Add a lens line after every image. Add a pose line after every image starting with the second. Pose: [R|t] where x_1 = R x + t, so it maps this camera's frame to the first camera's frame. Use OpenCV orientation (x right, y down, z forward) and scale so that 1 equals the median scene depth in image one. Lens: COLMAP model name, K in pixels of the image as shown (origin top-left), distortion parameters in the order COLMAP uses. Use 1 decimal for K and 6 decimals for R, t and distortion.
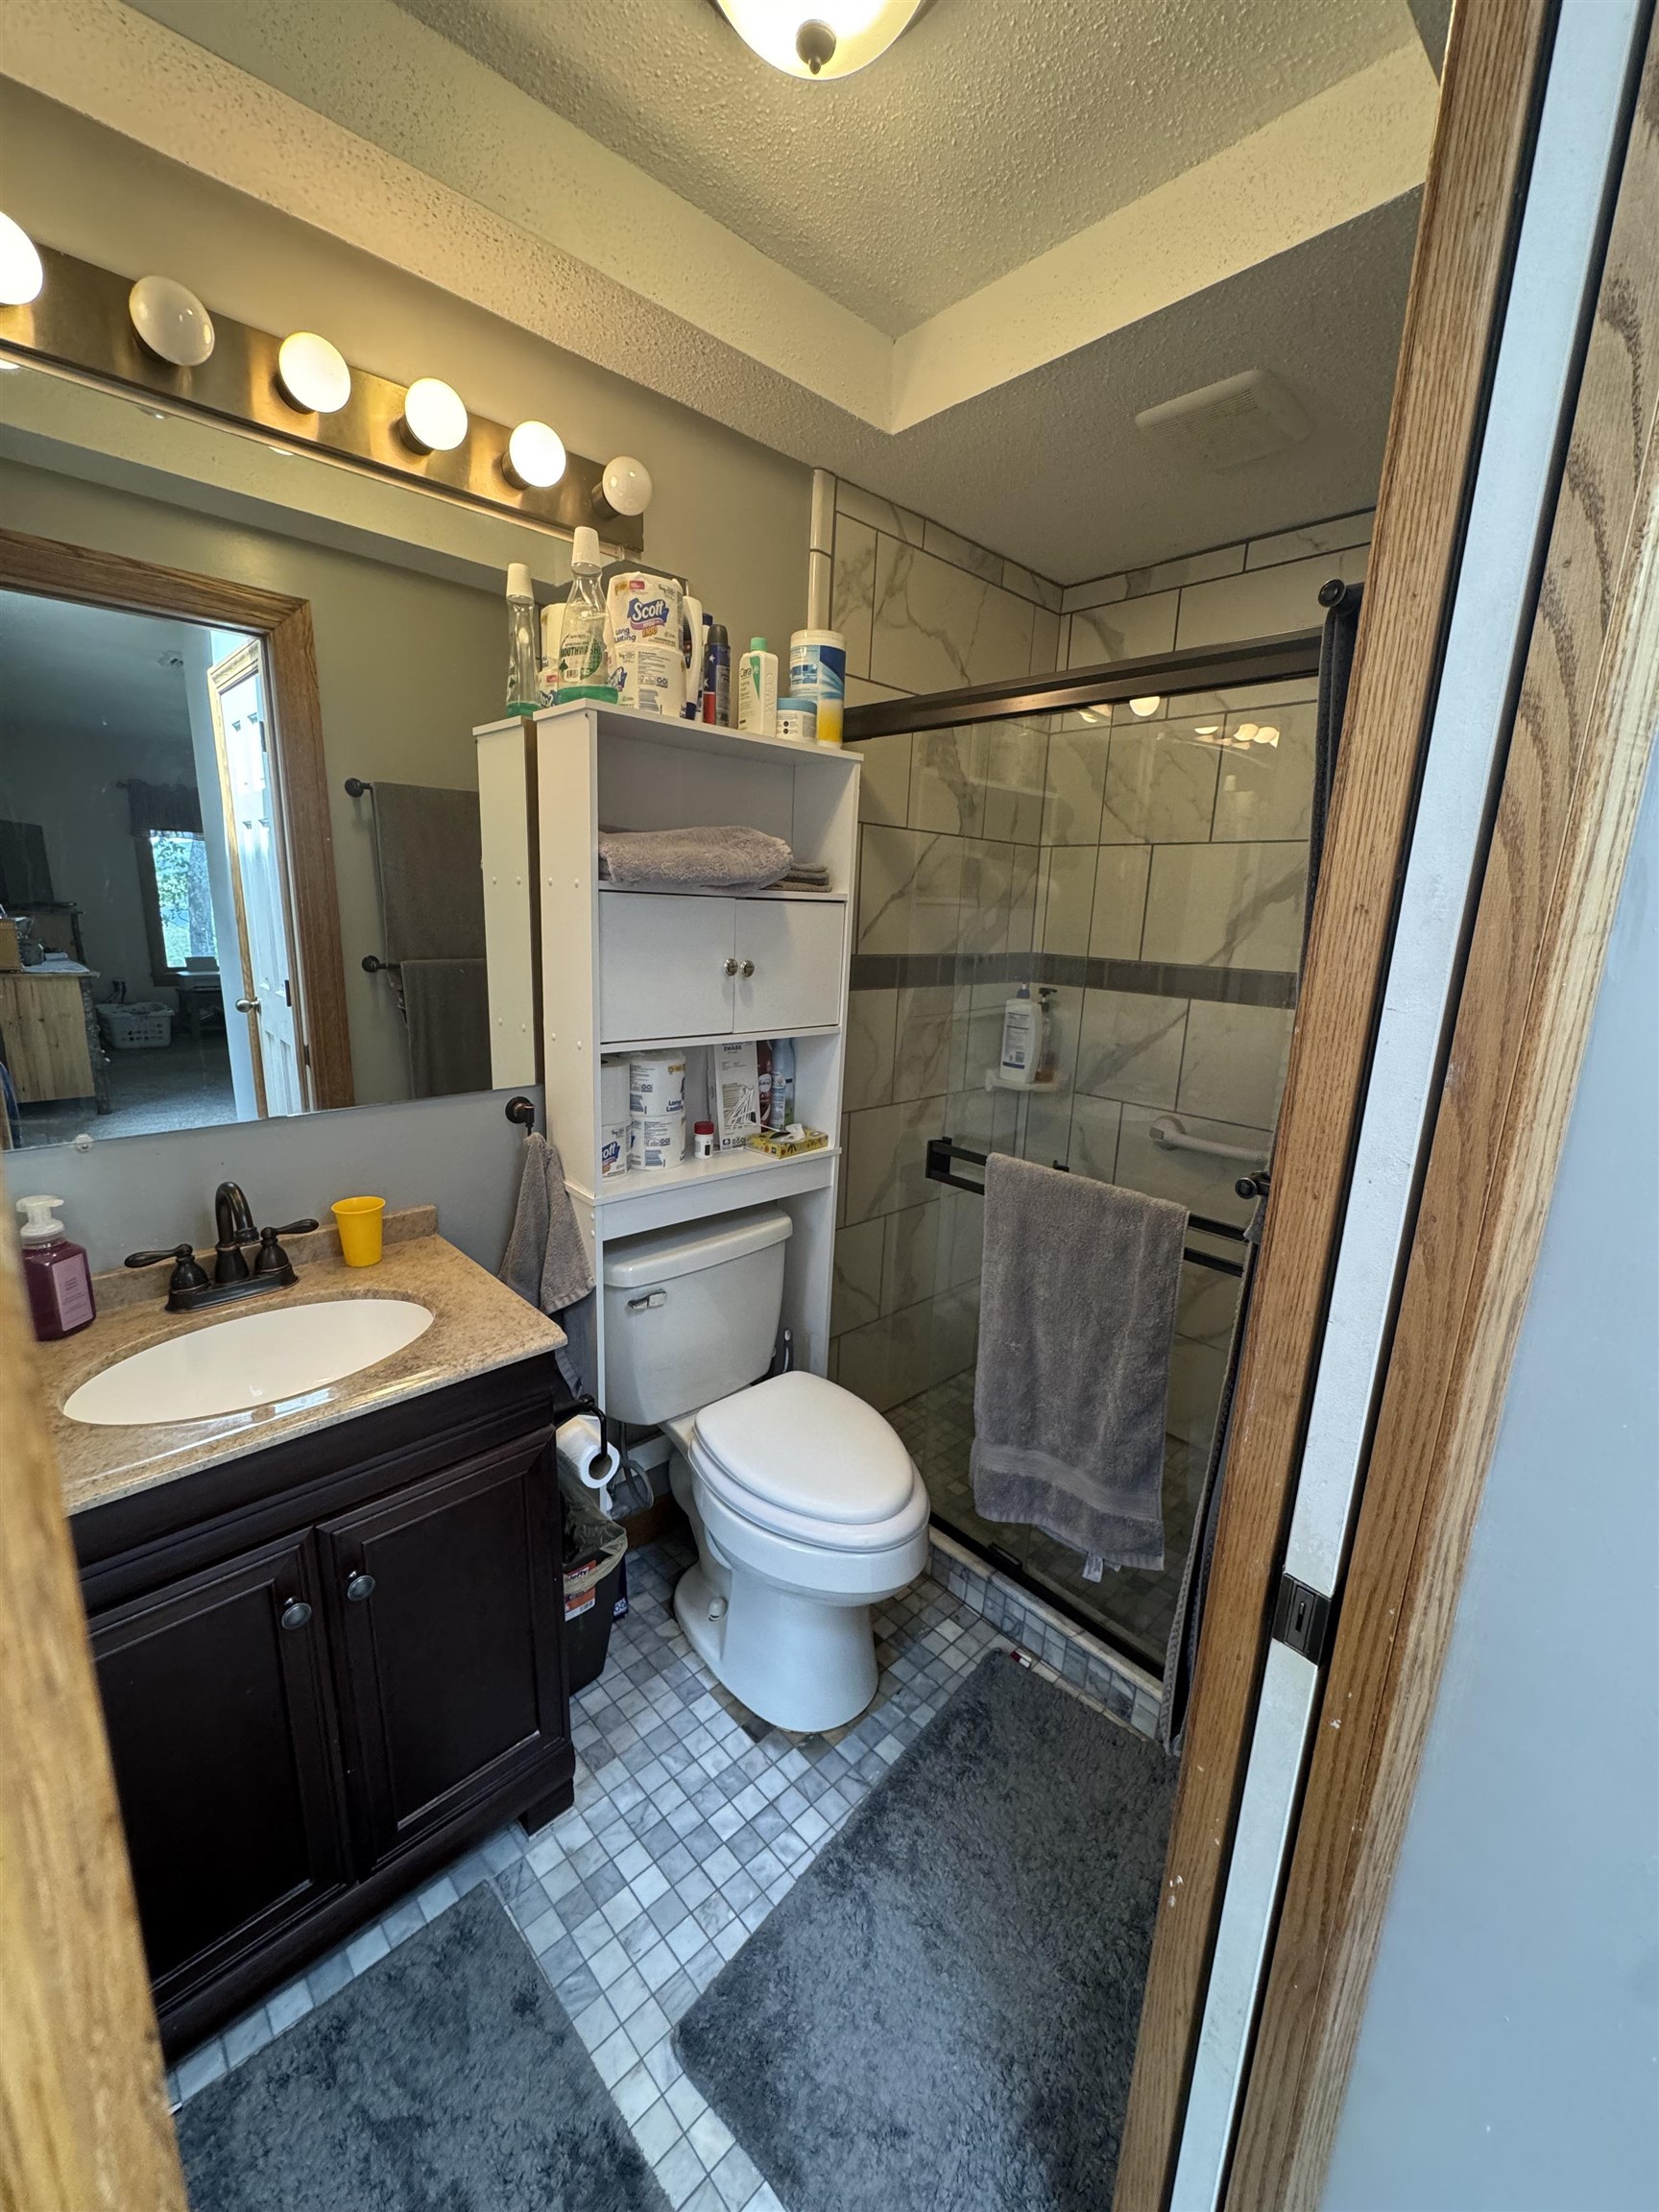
lens RADIAL K [[890.4, 0, 822.2], [0, 890.4, 1100.2], [0, 0, 1]] dist [-0.001548, -0.000222]
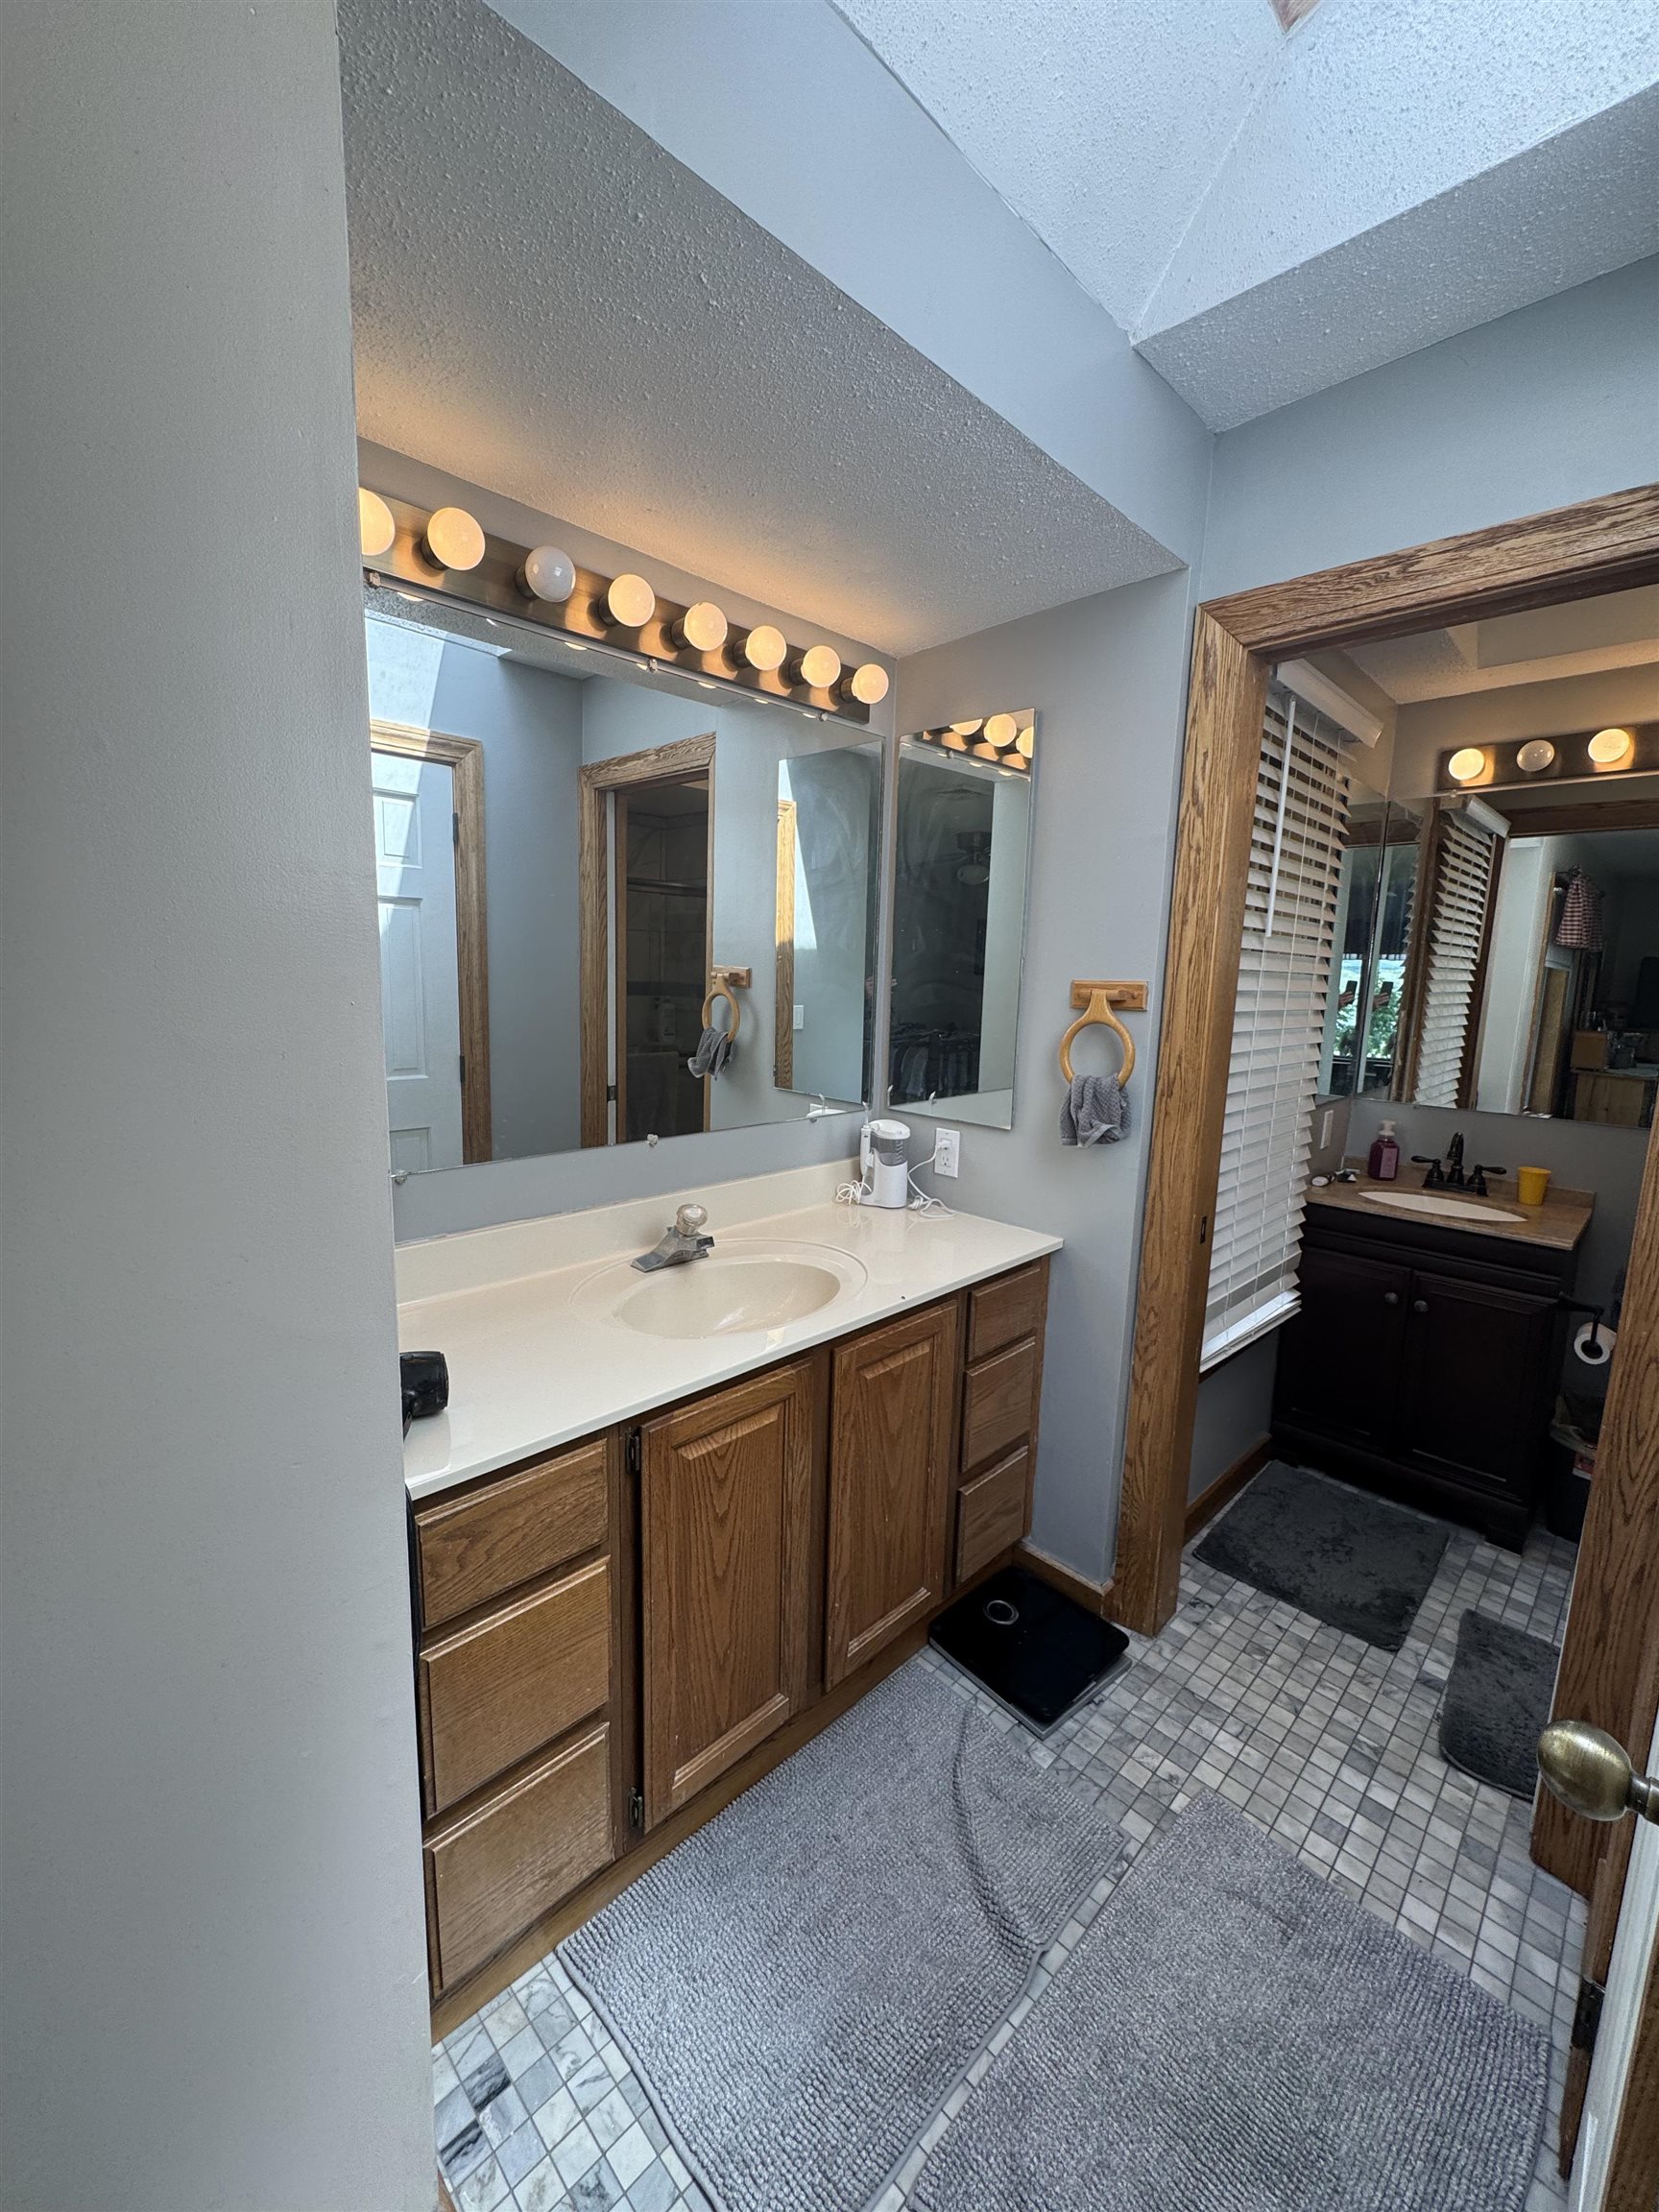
lens RADIAL K [[890.4, 0, 826.3], [0, 890.4, 1100.7], [0, 0, 1]] dist [-0.001548, -0.000222]
pose [[0.023795, 0.116418, -0.992915, 1.370118], [-0.258620, 0.960104, 0.106374, 0.178086], [0.965686, 0.254257, 0.052954, -0.584871]]
